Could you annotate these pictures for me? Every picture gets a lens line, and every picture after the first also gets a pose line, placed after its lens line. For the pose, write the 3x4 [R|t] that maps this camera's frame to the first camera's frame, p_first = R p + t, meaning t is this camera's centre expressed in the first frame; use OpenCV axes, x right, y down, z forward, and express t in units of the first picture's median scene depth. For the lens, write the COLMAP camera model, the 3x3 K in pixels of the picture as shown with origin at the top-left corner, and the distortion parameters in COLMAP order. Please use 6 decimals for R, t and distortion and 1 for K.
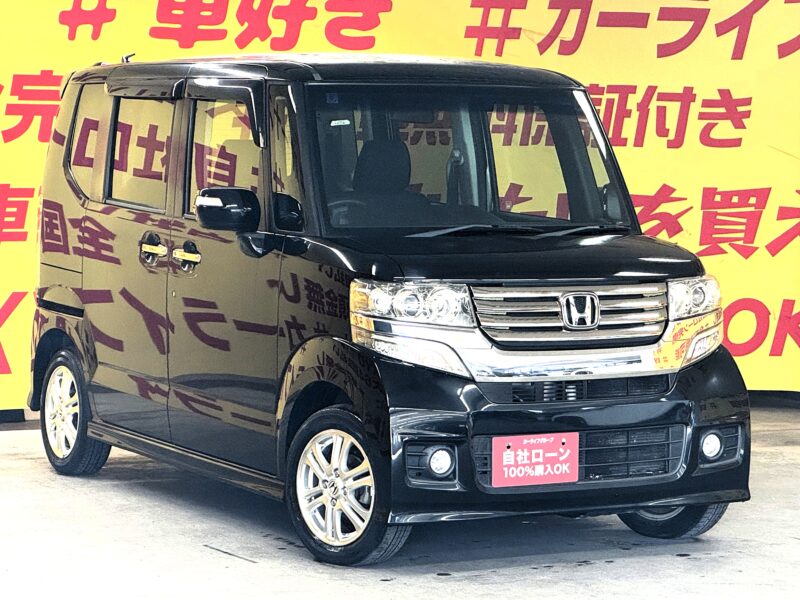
lens RADIAL K [[2476.1, 0, 401.0], [0, 2476.1, 299.9], [0, 0, 1]] dist [-0.047621, 0.000000]
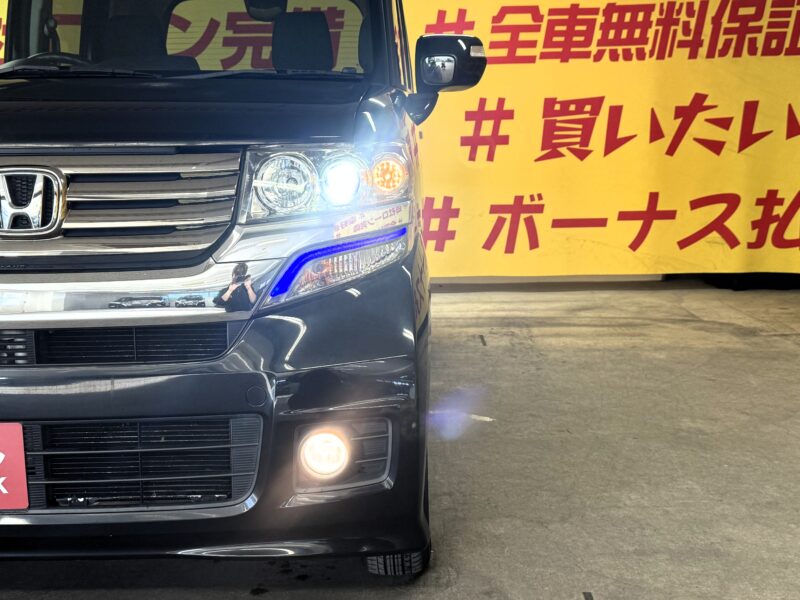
lens RADIAL K [[996.9, 0, 387.4], [0, 996.9, 313.2], [0, 0, 1]] dist [0.091577, 0.000000]
pose [[0.869473, 0.061972, -0.490078, 0.251180], [-0.007134, 0.993571, 0.112984, 0.002955], [0.493929, -0.094740, 0.864325, 0.845146]]
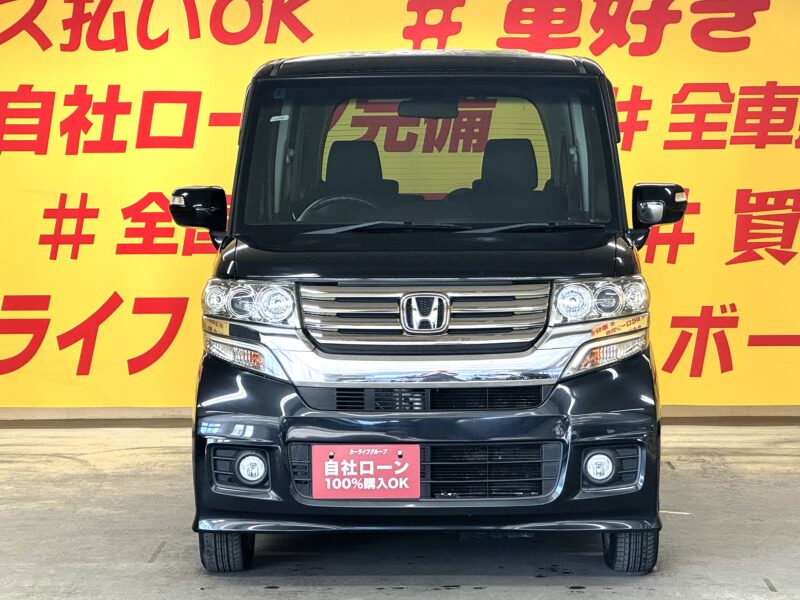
lens RADIAL K [[2176.7, 0, 395.9], [0, 2176.7, 299.0], [0, 0, 1]] dist [0.154964, 0.000000]
pose [[0.867248, 0.012286, -0.497726, 0.466666], [-0.015552, 0.999876, -0.002417, 0.001249], [0.497634, 0.009837, 0.867331, 0.289244]]
